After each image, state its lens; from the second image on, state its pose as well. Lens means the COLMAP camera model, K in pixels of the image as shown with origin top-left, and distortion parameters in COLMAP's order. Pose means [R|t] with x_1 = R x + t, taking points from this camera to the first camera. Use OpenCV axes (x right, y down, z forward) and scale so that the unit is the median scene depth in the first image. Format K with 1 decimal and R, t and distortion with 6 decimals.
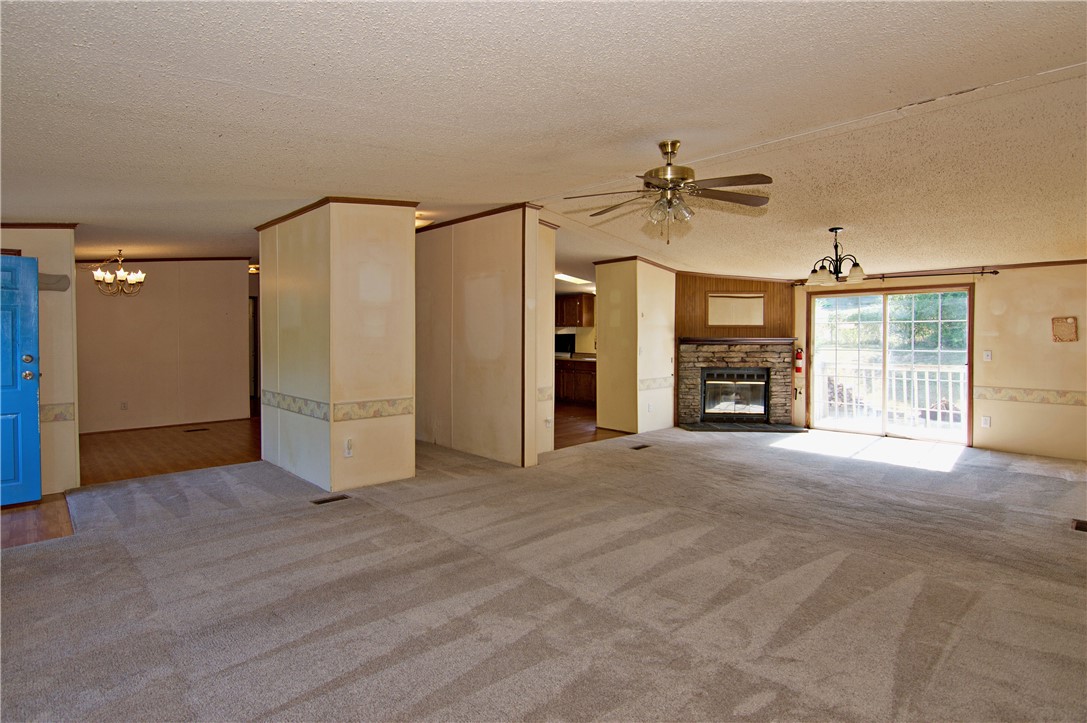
lens RADIAL K [[595.0, 0, 543.8], [0, 595.0, 355.1], [0, 0, 1]] dist [0.005207, 0.000171]
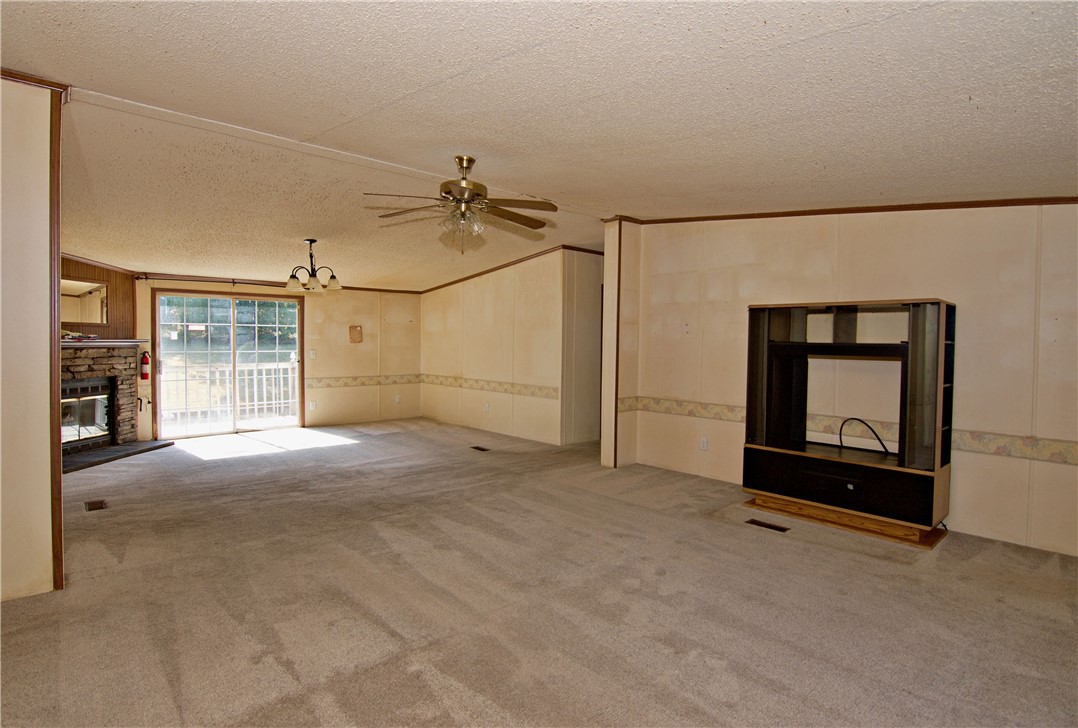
lens RADIAL K [[555.2, 0, 538.8], [0, 555.2, 359.1], [0, 0, 1]] dist [-0.004325, -0.001817]
pose [[0.014947, -0.034541, 0.999291, -0.371319], [0.023533, 0.999138, 0.034184, -0.014610], [-0.999611, 0.023005, 0.015747, 0.413083]]
